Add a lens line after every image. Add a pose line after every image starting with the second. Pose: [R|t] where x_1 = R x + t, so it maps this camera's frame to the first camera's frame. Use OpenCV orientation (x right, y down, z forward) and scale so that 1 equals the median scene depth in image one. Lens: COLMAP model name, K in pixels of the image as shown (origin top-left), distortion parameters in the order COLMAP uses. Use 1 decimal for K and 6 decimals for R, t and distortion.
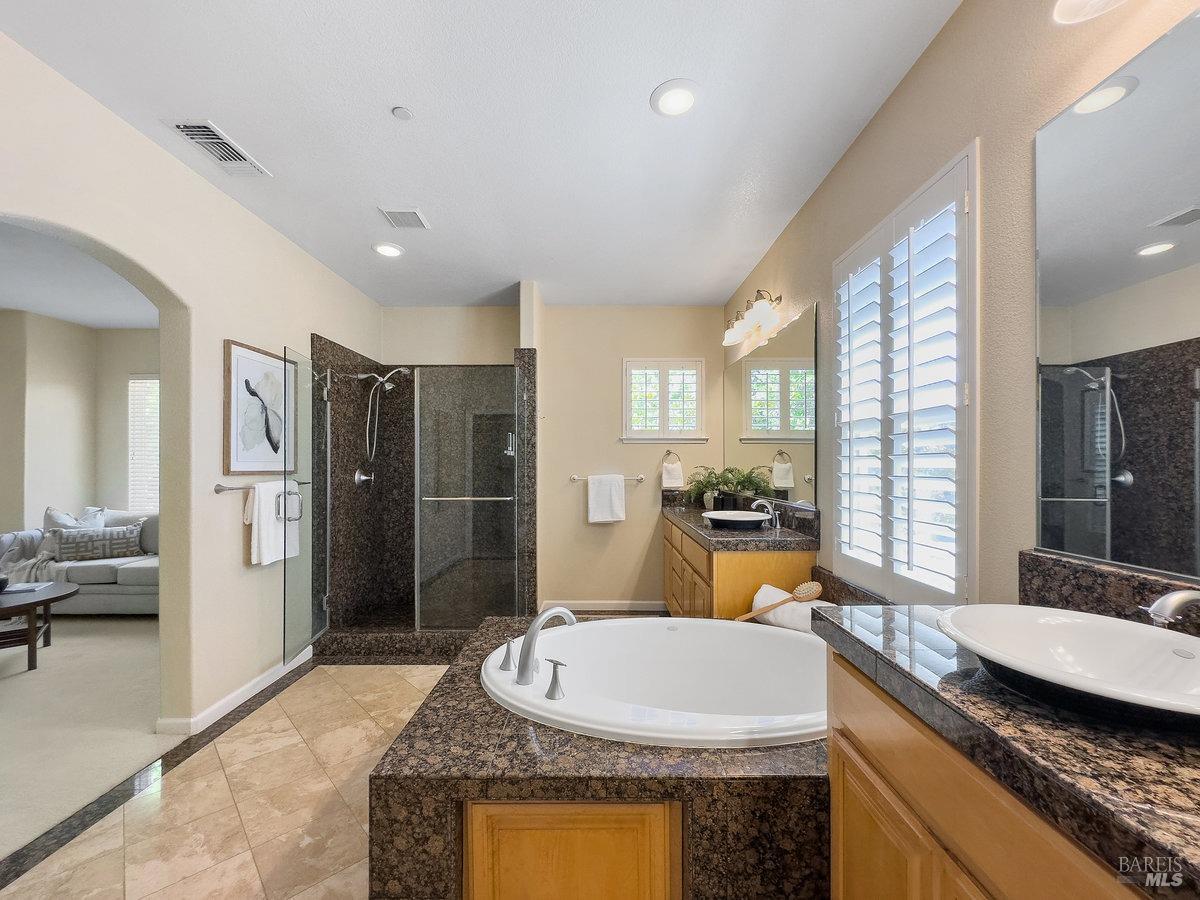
lens RADIAL K [[485.1, 0, 594.3], [0, 485.1, 468.1], [0, 0, 1]] dist [-0.002372, -0.000114]
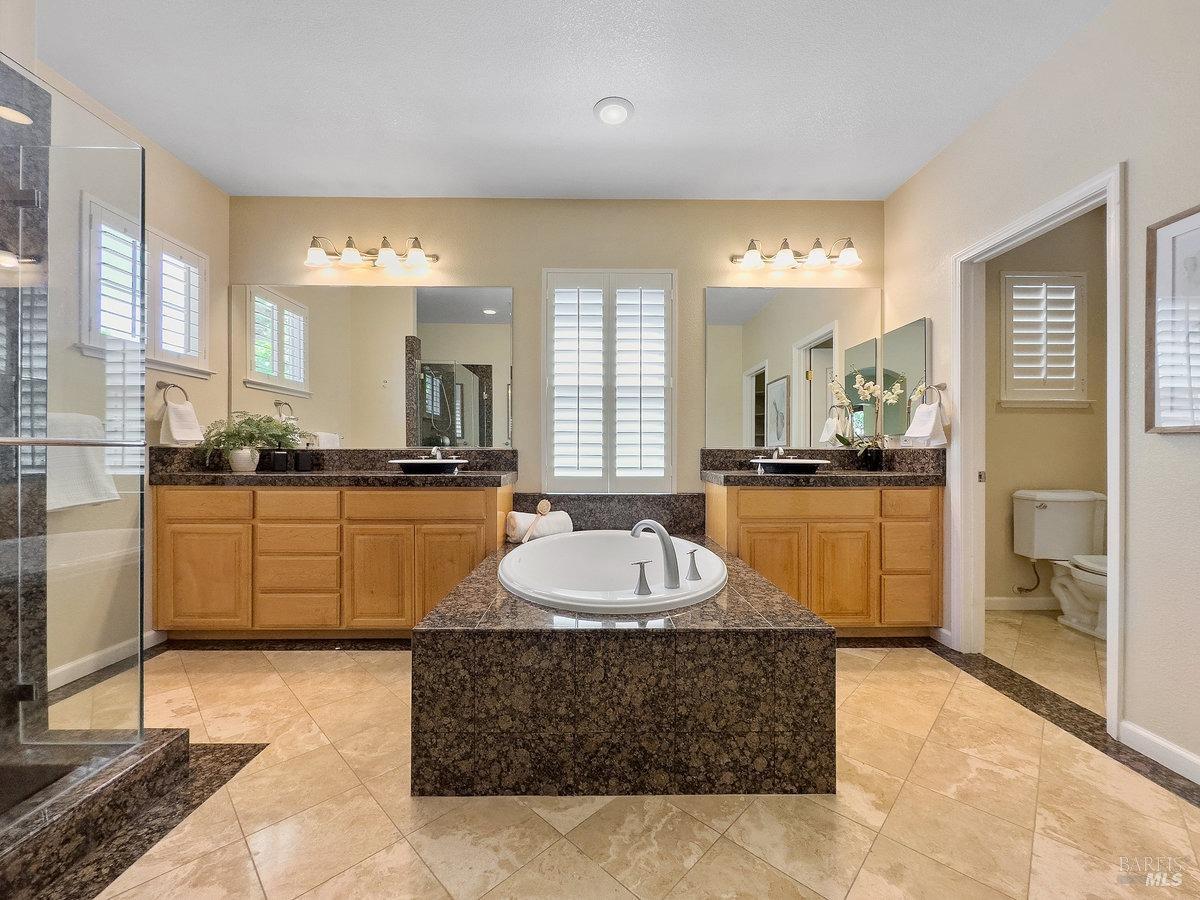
lens RADIAL K [[485.1, 0, 601.3], [0, 485.1, 450.4], [0, 0, 1]] dist [-0.002372, -0.000114]
pose [[-0.020498, -0.000590, 0.999790, -1.070816], [0.002649, 0.999996, 0.000644, 0.115393], [-0.999786, 0.002662, -0.020496, 1.029764]]
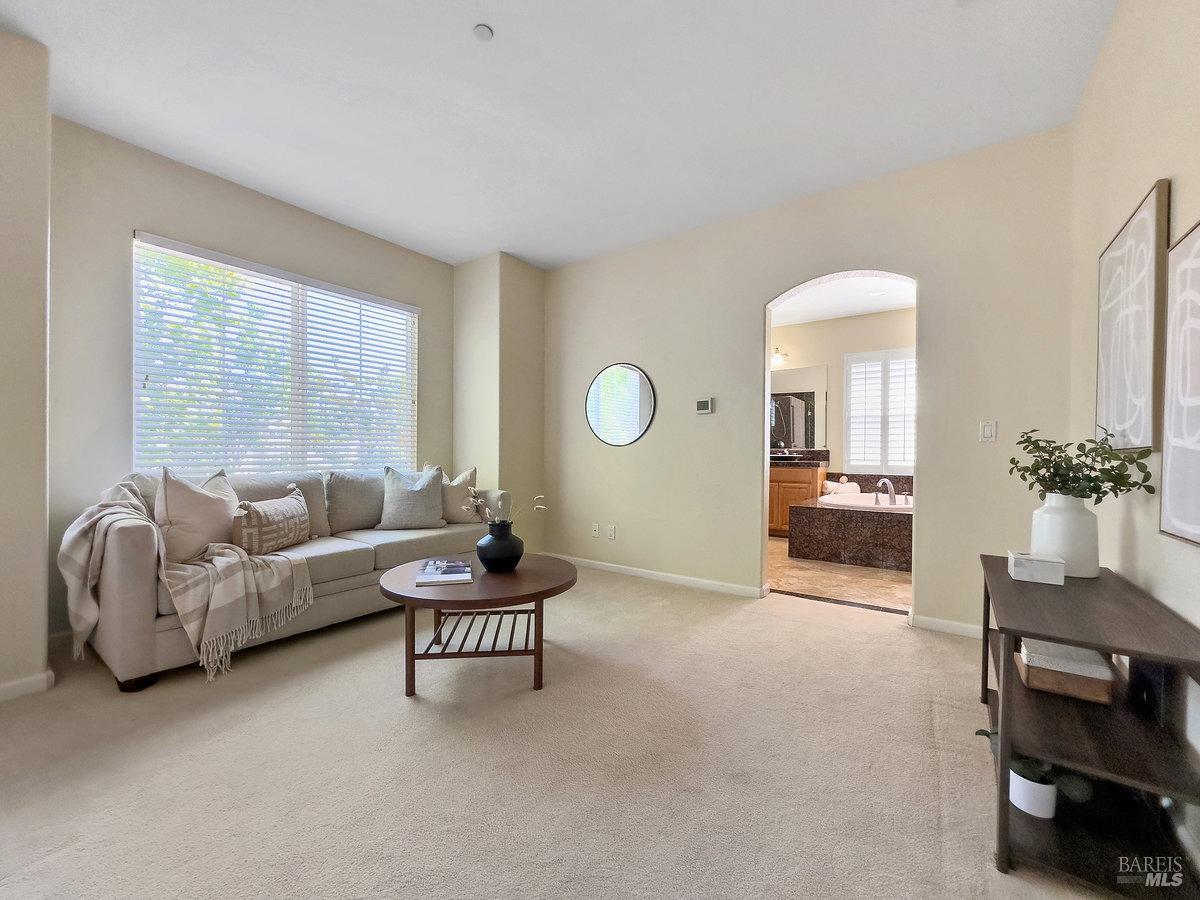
lens RADIAL K [[485.1, 0, 599.8], [0, 485.1, 456.4], [0, 0, 1]] dist [-0.002372, -0.000114]
pose [[0.574718, -0.007050, 0.818321, -2.831939], [-0.003287, 0.999935, 0.010923, 0.123911], [-0.818345, -0.008968, 0.574657, 0.693965]]
